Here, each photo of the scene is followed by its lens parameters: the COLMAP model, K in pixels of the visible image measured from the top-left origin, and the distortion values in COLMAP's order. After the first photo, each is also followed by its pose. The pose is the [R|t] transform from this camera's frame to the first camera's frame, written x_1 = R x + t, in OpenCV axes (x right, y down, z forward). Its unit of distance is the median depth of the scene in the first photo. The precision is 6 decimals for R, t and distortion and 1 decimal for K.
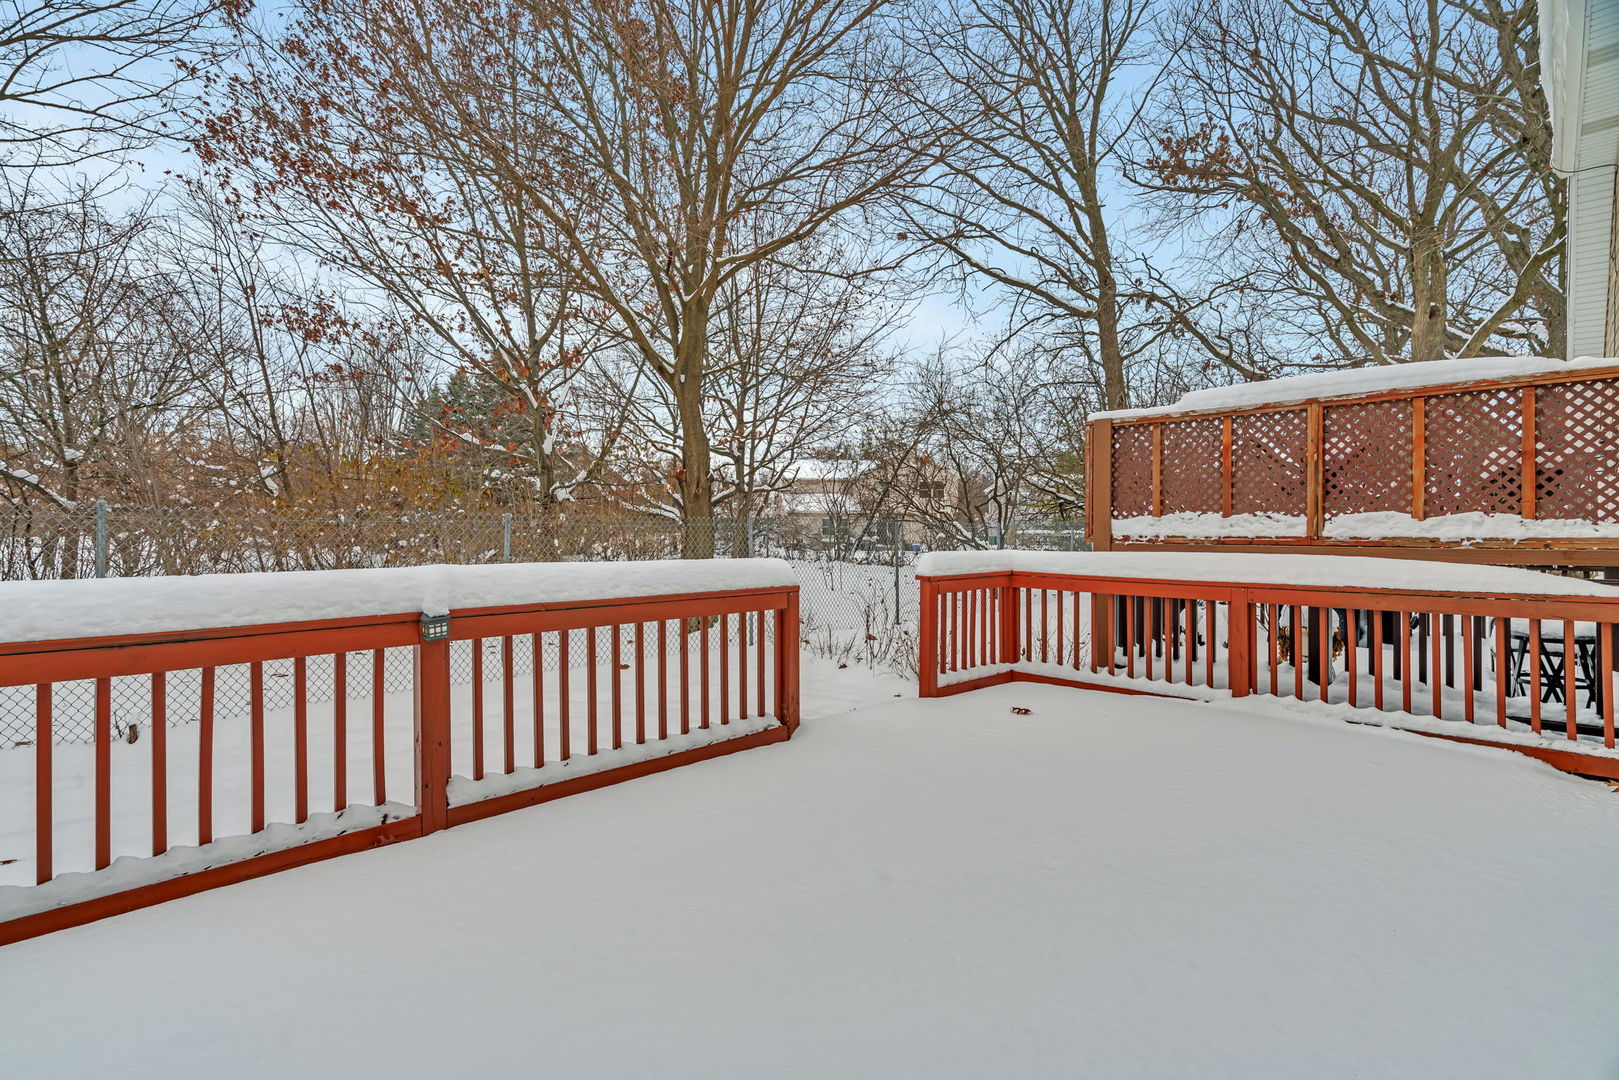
lens RADIAL K [[771.9, 0, 813.6], [0, 771.9, 521.5], [0, 0, 1]] dist [-0.001673, 0.000142]
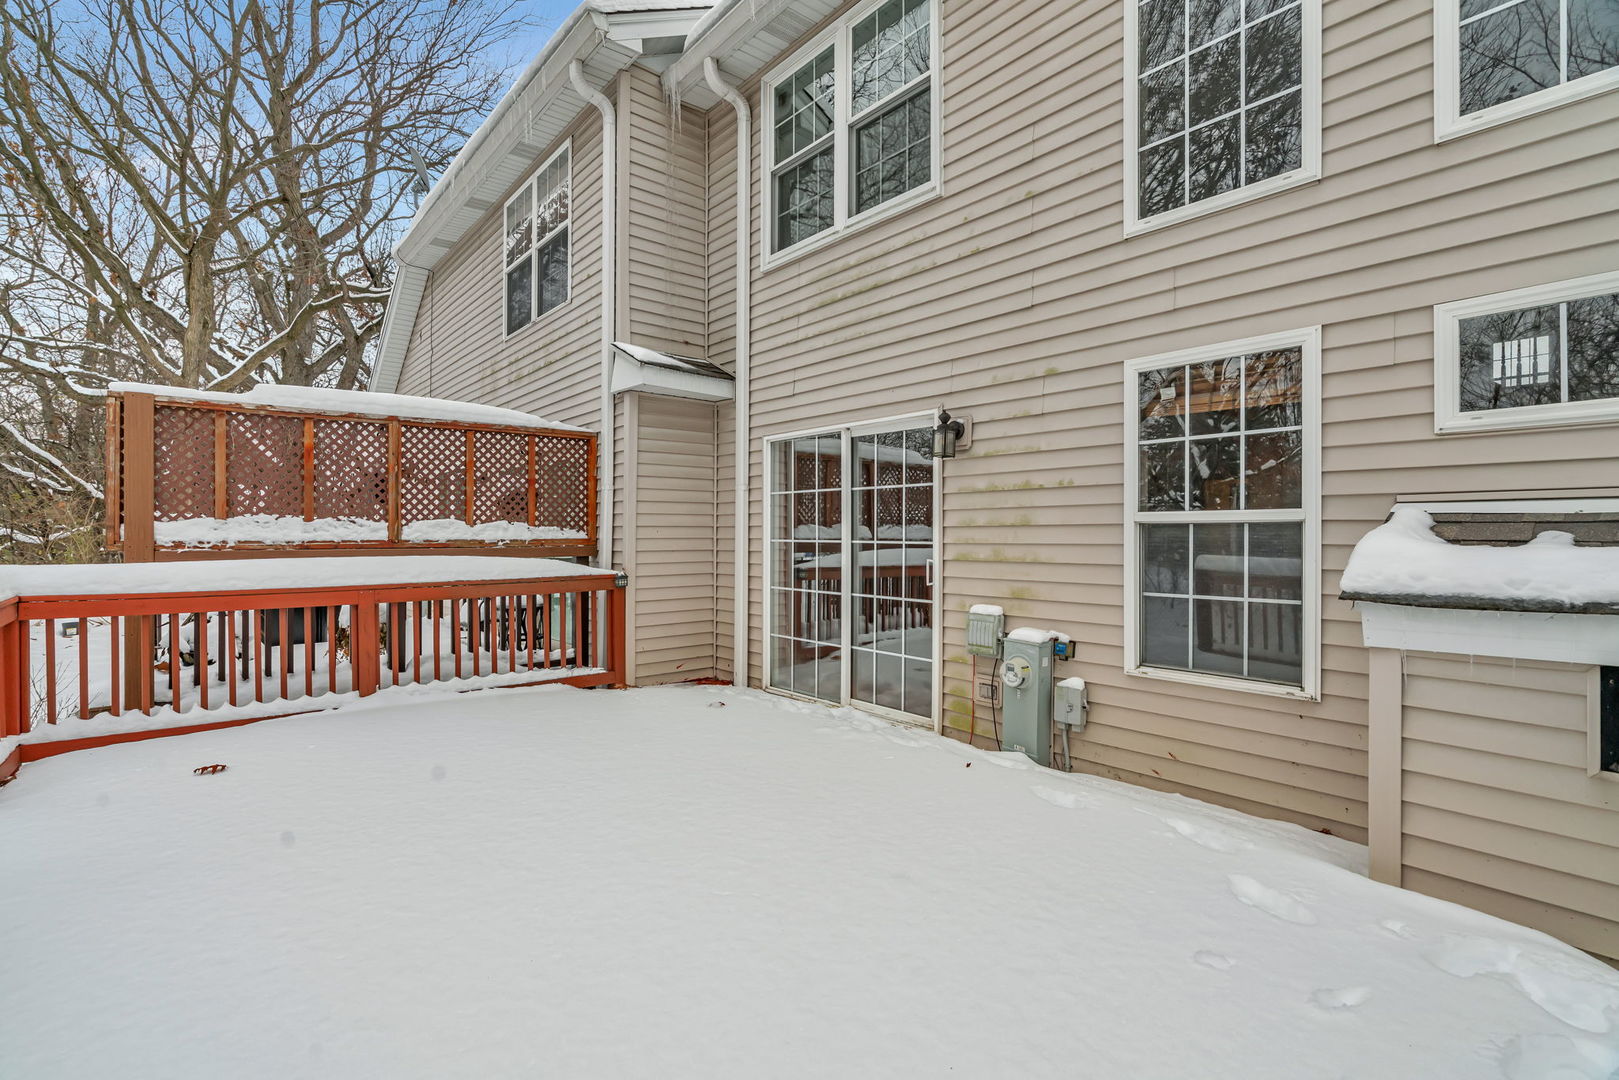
lens RADIAL K [[769.5, 0, 788.8], [0, 769.5, 533.1], [0, 0, 1]] dist [0.000264, 0.000362]
pose [[0.105969, -0.000006, 0.994369, -0.377742], [-0.008926, 0.999960, 0.000957, 0.003209], [-0.994329, -0.008977, 0.105964, 0.298186]]
